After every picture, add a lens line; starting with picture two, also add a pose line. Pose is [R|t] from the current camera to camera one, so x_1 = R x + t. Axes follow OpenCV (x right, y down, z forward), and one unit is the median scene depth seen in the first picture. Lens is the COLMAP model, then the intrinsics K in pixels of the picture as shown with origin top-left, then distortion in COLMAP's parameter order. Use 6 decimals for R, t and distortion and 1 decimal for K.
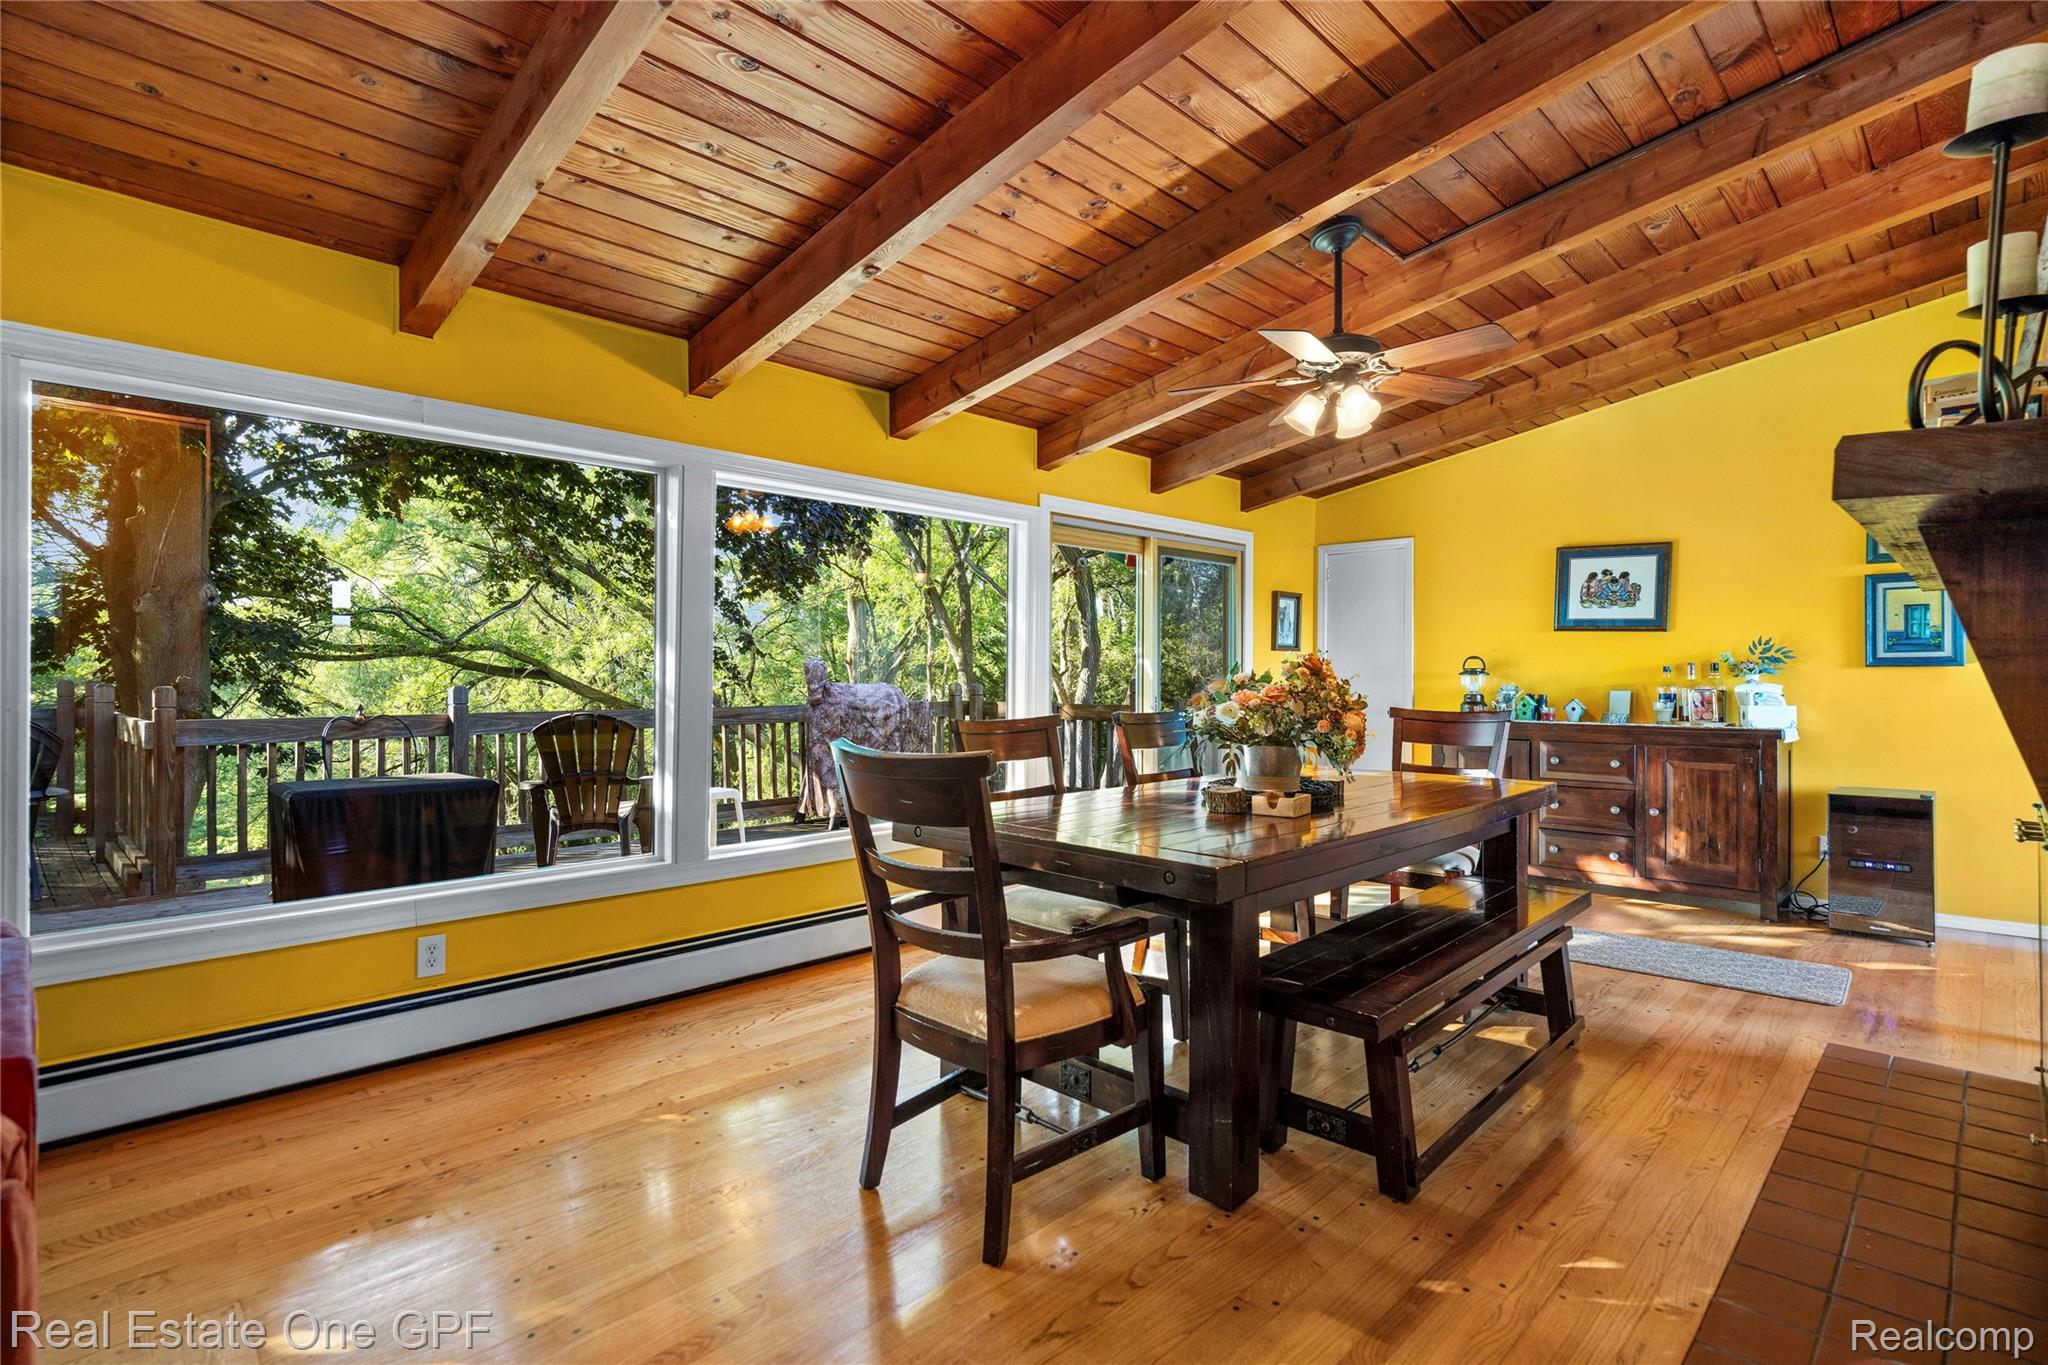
lens RADIAL K [[971.2, 0, 1024.0], [0, 971.2, 682.5], [0, 0, 1]] dist [0.001845, 0.000046]
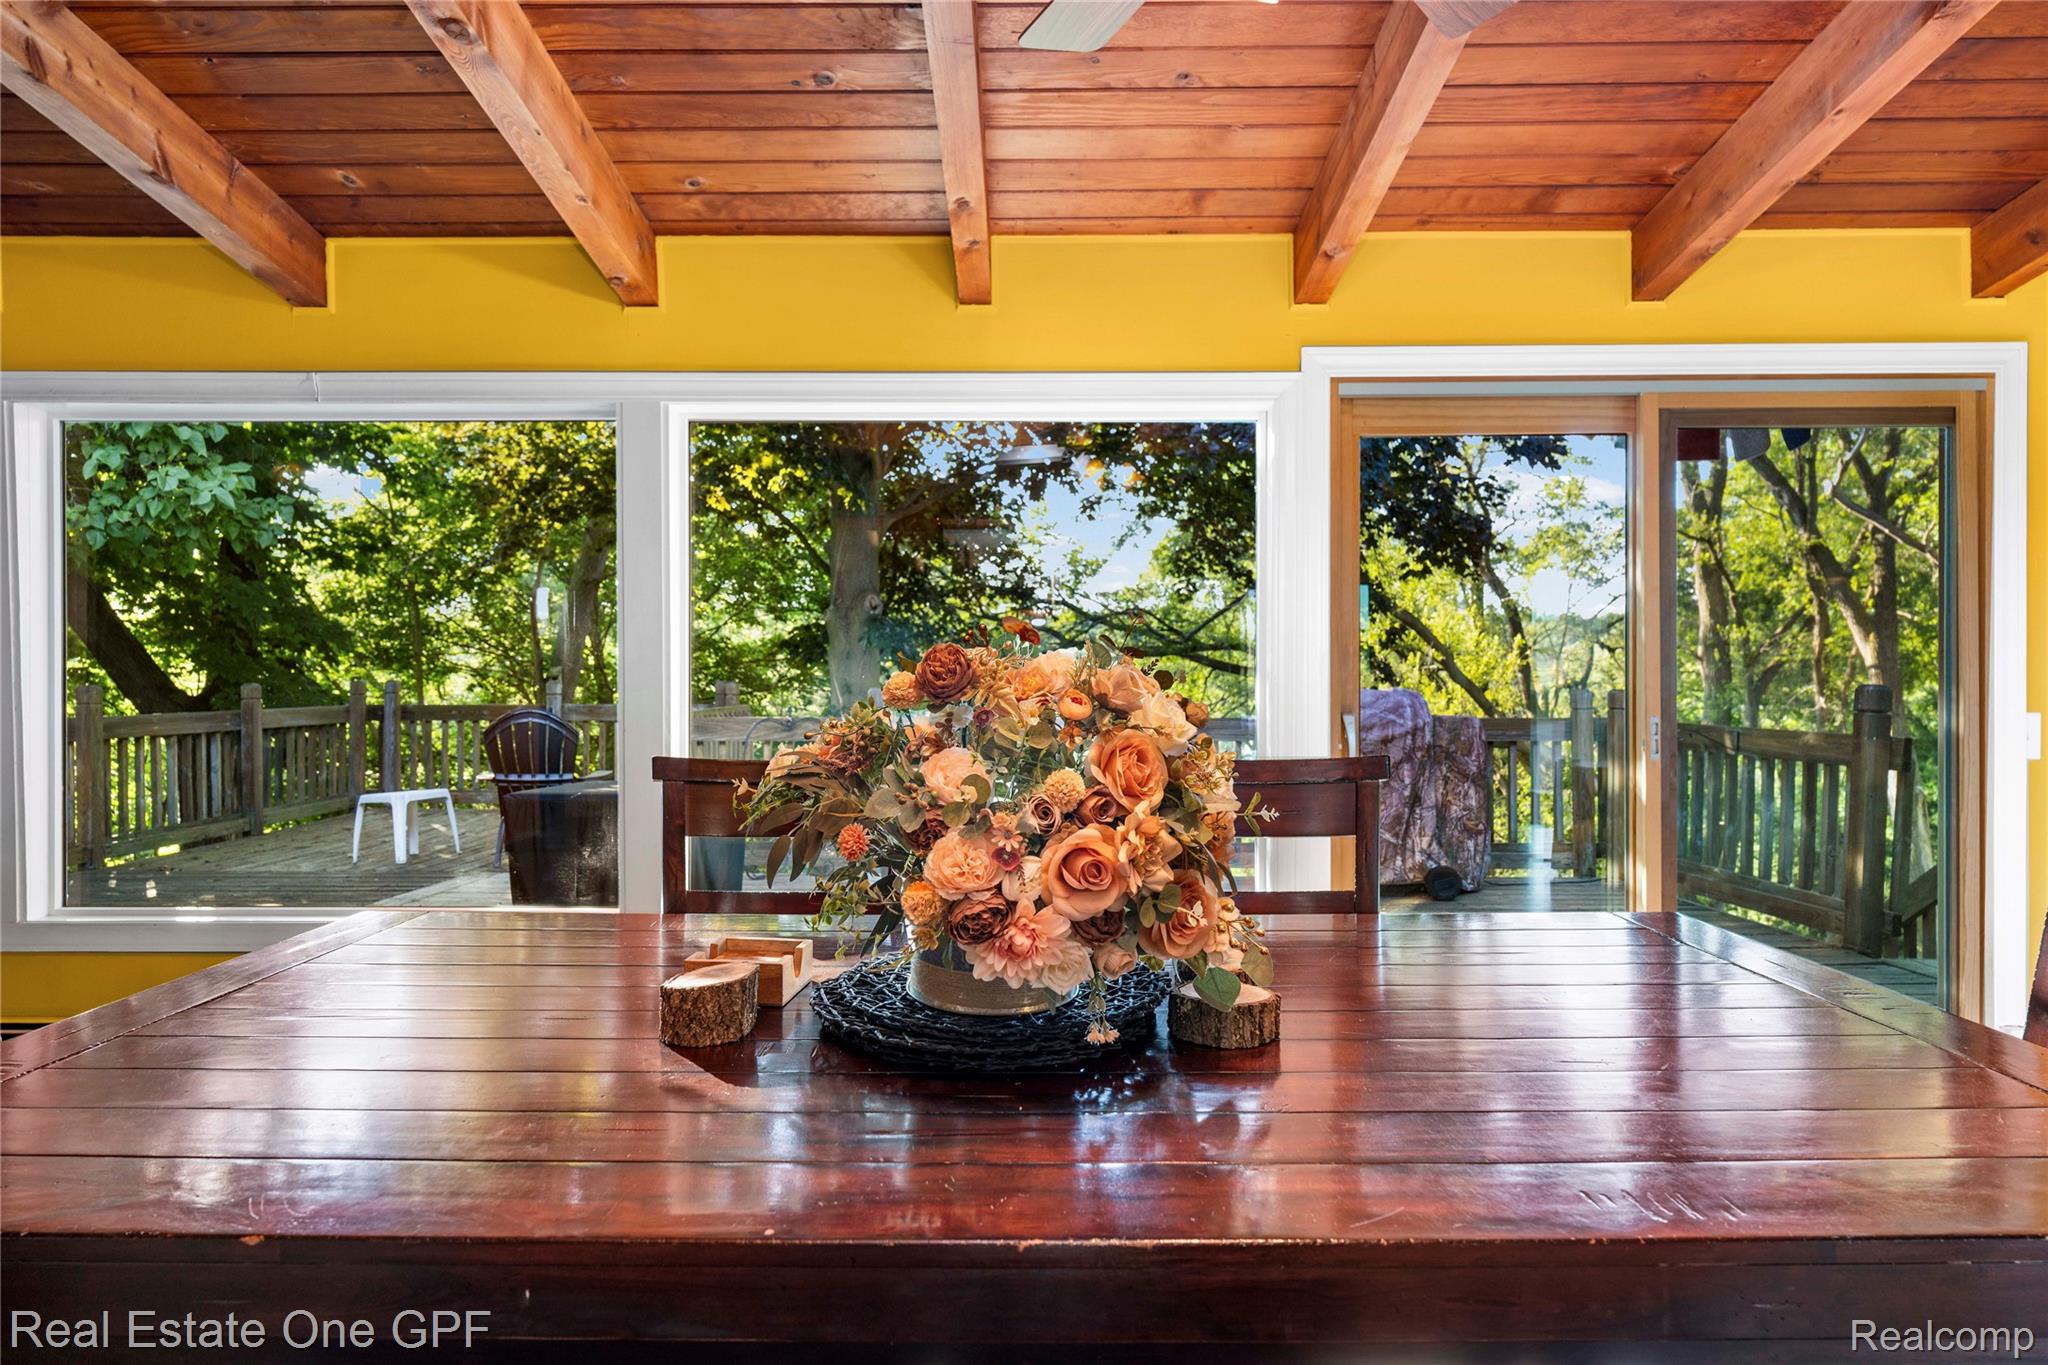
lens RADIAL K [[1113.8, 0, 1025.2], [0, 1113.8, 674.5], [0, 0, 1]] dist [0.000692, -0.001562]
pose [[0.698011, -0.002652, -0.716083, 0.282458], [-0.003786, 0.999965, -0.007394, -0.006133], [0.716077, 0.007872, 0.697976, 0.365783]]
